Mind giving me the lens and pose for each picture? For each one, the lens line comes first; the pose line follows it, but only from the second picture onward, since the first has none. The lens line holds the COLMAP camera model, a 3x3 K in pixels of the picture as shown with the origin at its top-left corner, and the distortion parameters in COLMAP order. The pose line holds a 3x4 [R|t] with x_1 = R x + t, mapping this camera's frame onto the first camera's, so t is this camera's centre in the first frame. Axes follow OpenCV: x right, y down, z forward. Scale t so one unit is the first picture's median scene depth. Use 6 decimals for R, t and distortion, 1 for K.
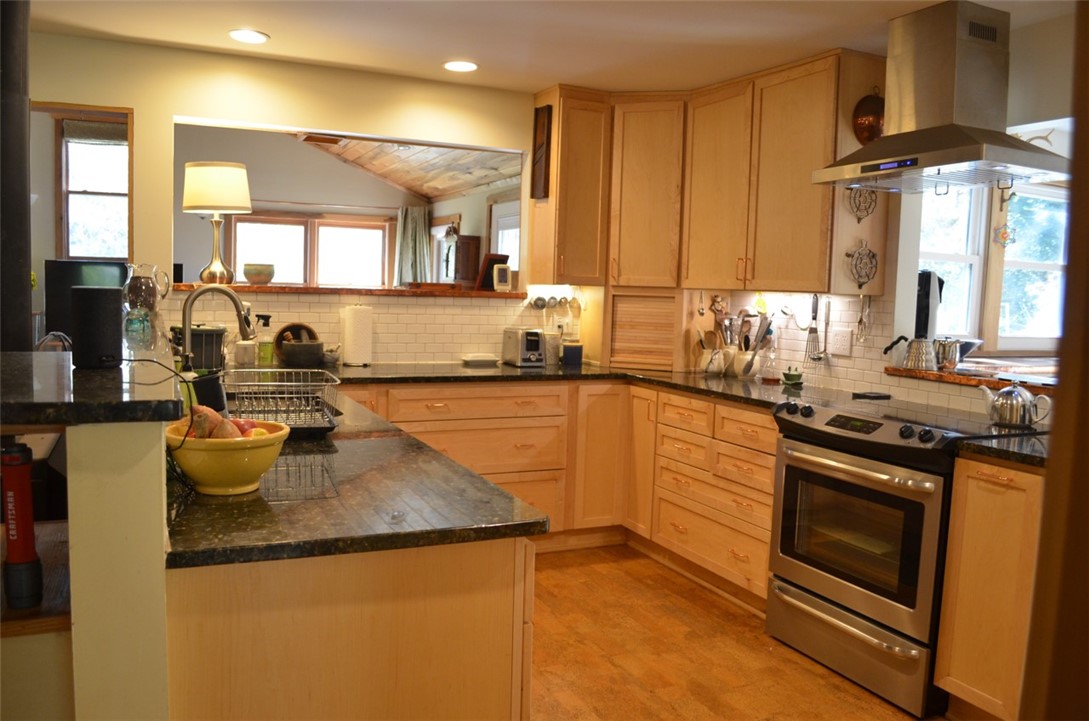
lens RADIAL K [[854.3, 0, 540.6], [0, 854.3, 360.0], [0, 0, 1]] dist [-0.088399, 0.014233]
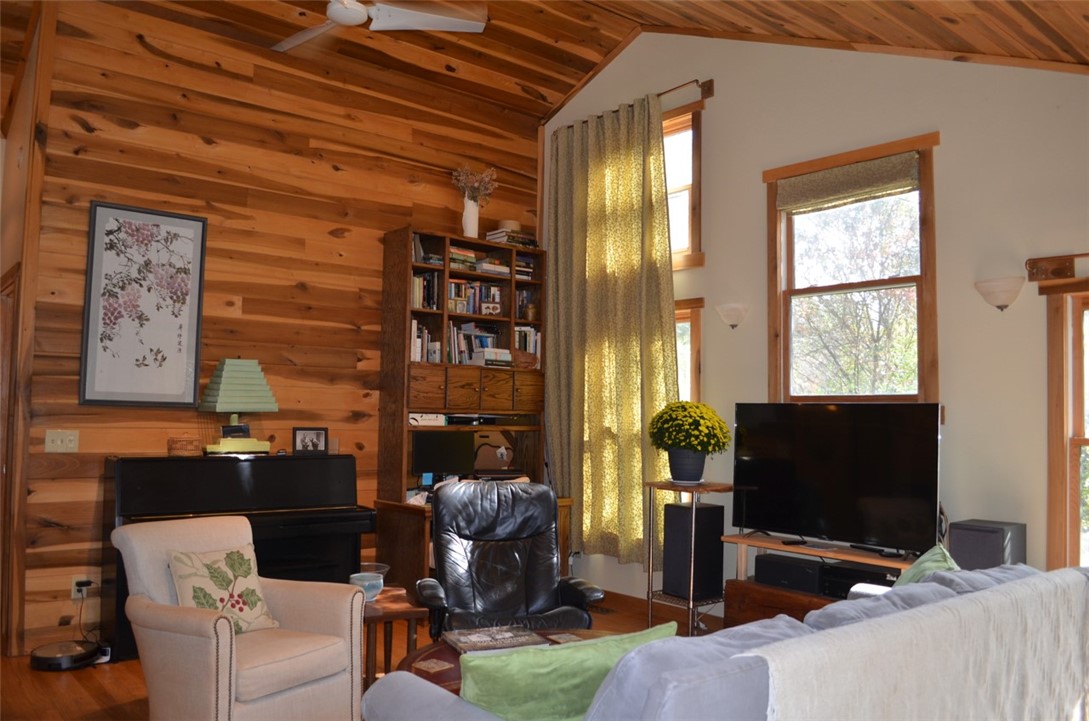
lens RADIAL K [[854.3, 0, 540.6], [0, 854.3, 360.0], [0, 0, 1]] dist [-0.088399, 0.014233]
pose [[0.268861, -0.087016, -0.959240, -0.027656], [-0.092993, 0.988913, -0.115773, -0.109836], [0.958679, 0.120330, 0.257788, 1.169486]]
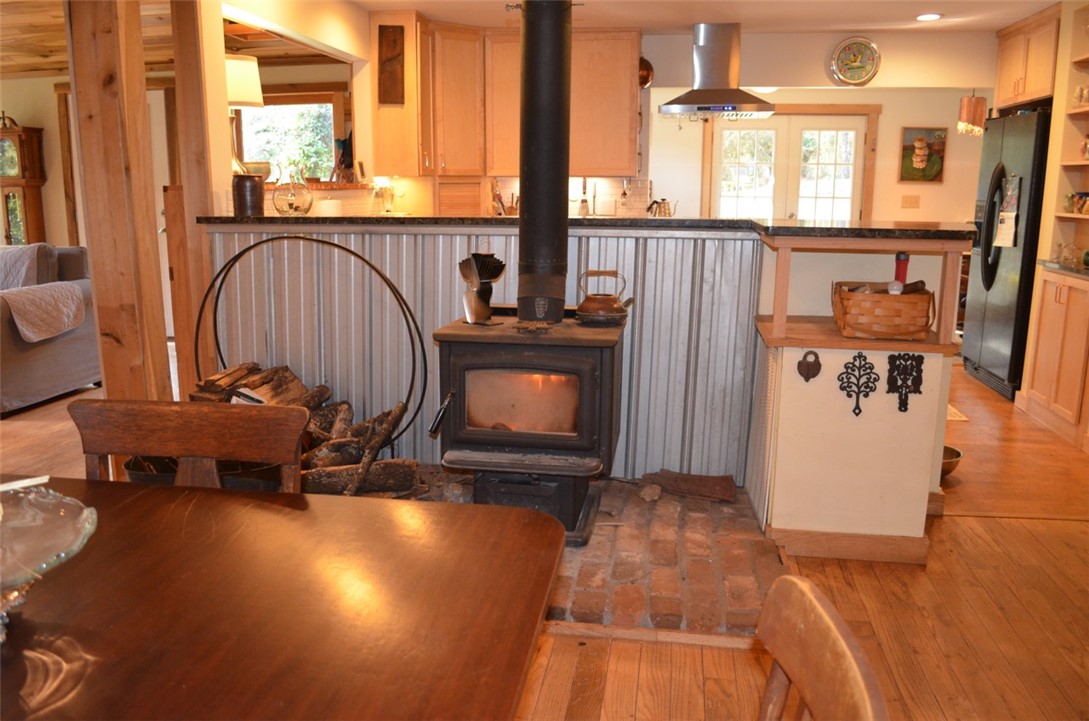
lens RADIAL K [[854.3, 0, 540.6], [0, 854.3, 360.0], [0, 0, 1]] dist [-0.088399, 0.014233]
pose [[0.562143, -0.196006, 0.803478, -0.910729], [0.084073, 0.980021, 0.180253, -0.032759], [-0.822756, -0.033777, 0.567391, 0.140365]]
